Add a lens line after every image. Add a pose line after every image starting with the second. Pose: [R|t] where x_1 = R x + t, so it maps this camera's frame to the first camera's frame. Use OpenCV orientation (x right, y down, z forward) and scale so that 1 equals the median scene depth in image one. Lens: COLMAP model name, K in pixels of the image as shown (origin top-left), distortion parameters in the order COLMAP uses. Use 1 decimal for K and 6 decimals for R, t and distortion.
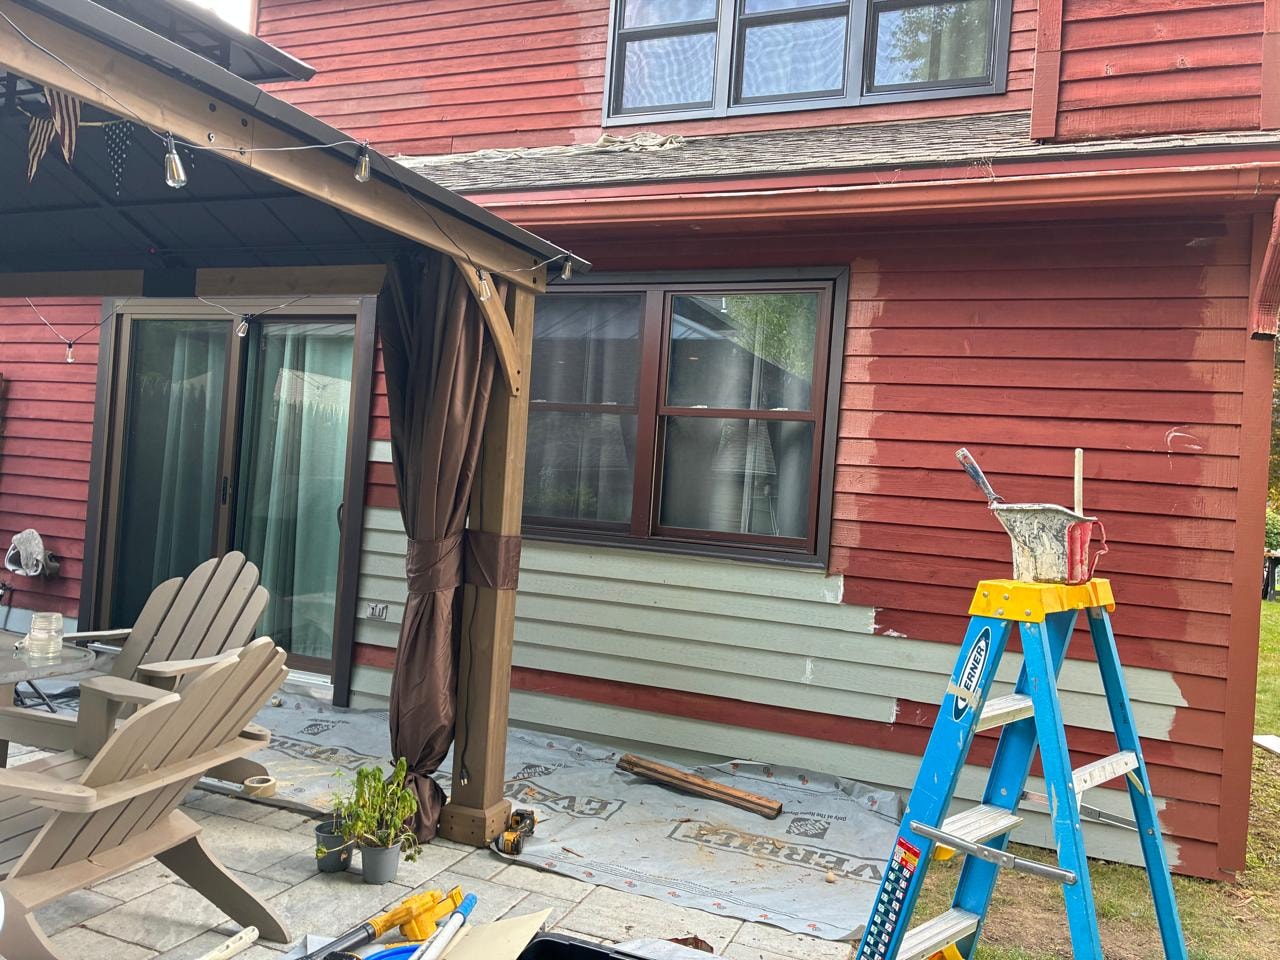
lens RADIAL K [[938.5, 0, 640.0], [0, 938.5, 480.0], [0, 0, 1]] dist [0.031238, -0.005513]
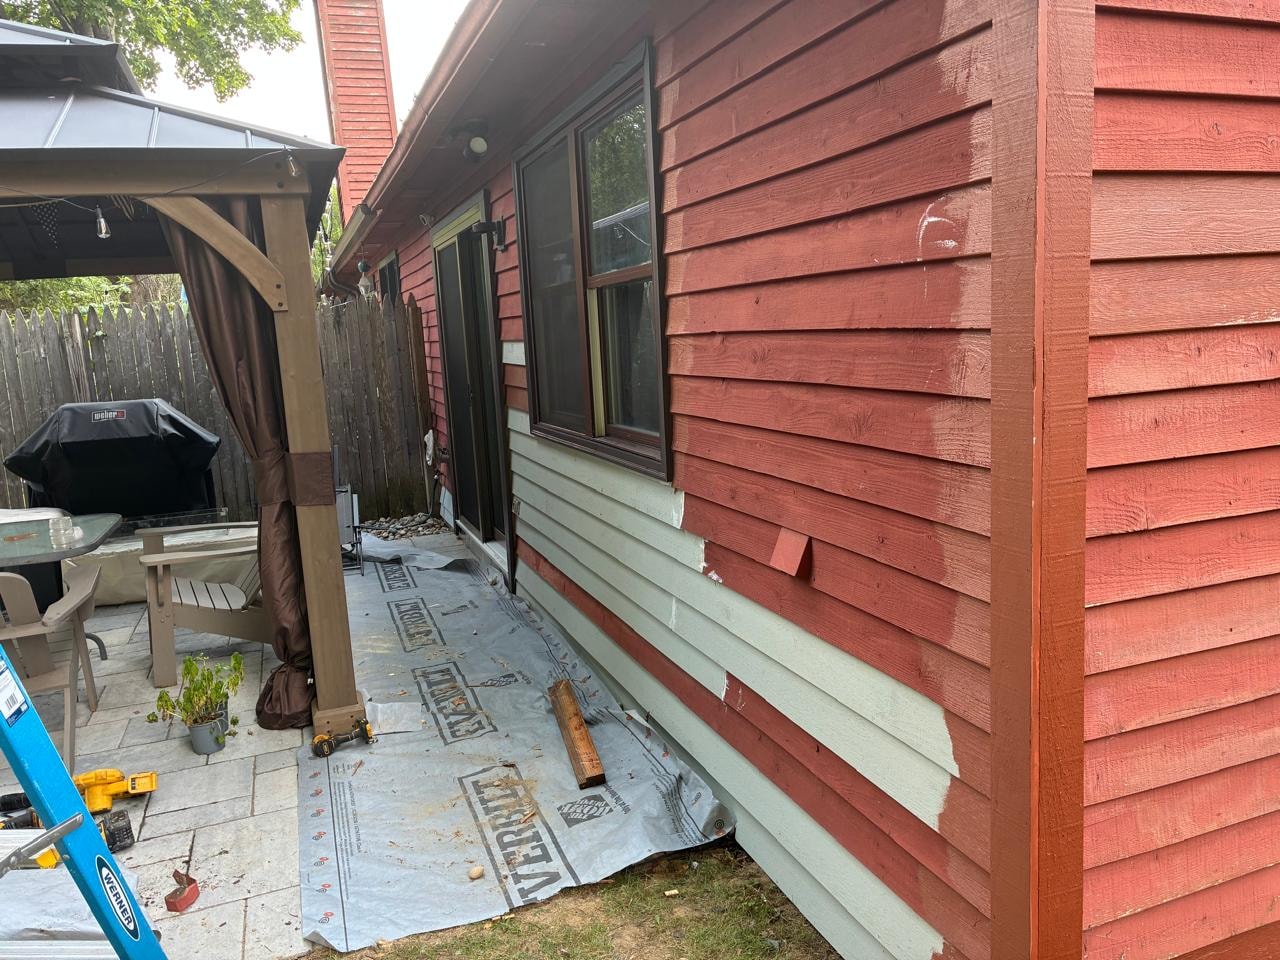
lens RADIAL K [[938.5, 0, 640.0], [0, 938.5, 480.0], [0, 0, 1]] dist [0.031238, -0.005513]
pose [[0.675906, 0.014011, -0.736855, 0.814399], [0.093894, 0.990035, 0.104952, 0.016570], [0.730982, -0.140123, 0.667855, 0.562582]]
